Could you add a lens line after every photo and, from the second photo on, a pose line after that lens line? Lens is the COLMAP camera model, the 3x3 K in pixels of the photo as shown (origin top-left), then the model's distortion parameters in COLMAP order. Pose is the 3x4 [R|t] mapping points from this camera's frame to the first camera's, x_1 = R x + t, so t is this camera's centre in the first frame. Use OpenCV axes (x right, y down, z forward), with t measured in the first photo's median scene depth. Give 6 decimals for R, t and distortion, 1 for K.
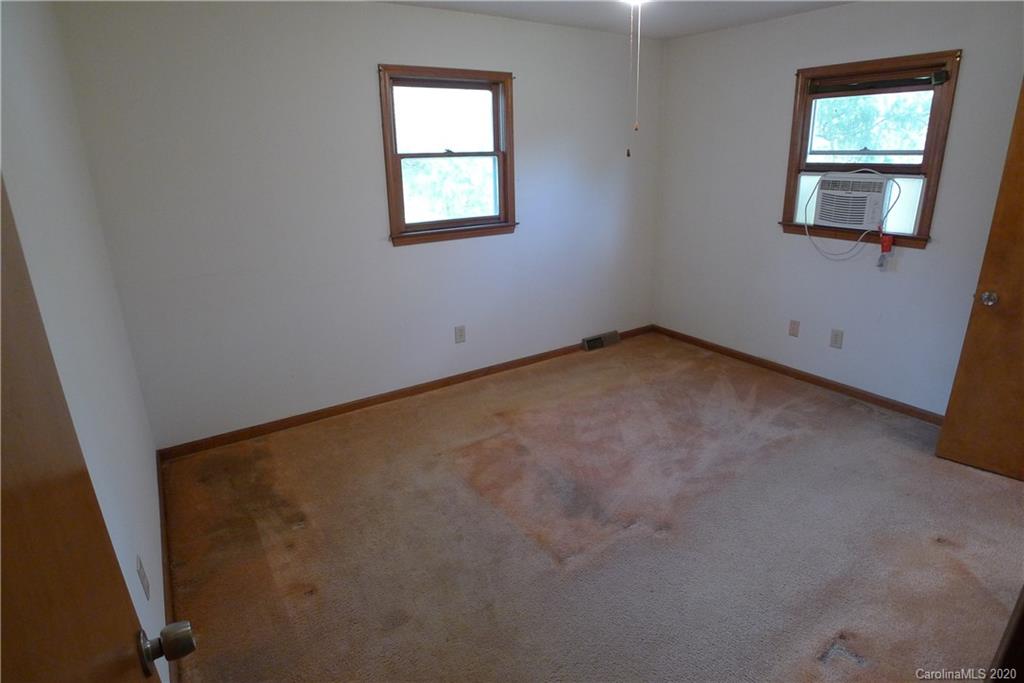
lens RADIAL K [[544.9, 0, 514.7], [0, 544.9, 338.5], [0, 0, 1]] dist [-0.099436, 0.029177]
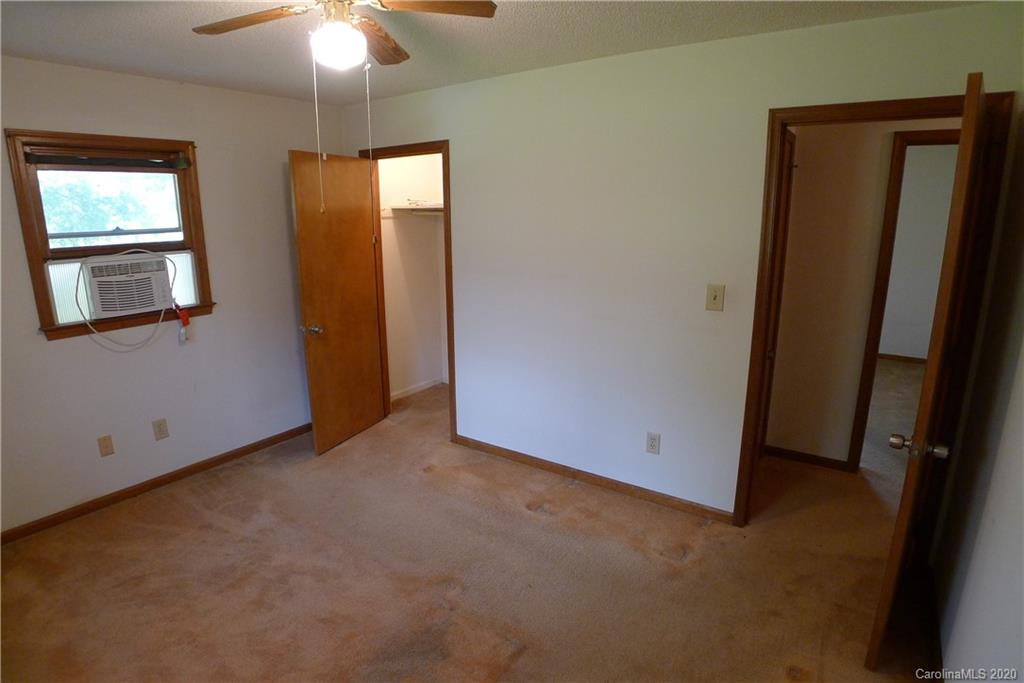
lens RADIAL K [[544.9, 0, 514.7], [0, 544.9, 338.5], [0, 0, 1]] dist [-0.099436, 0.029177]
pose [[-0.355660, -0.194081, 0.914242, -0.457833], [0.307060, 0.899636, 0.310433, -0.261695], [-0.882735, 0.391136, -0.260370, 0.700311]]
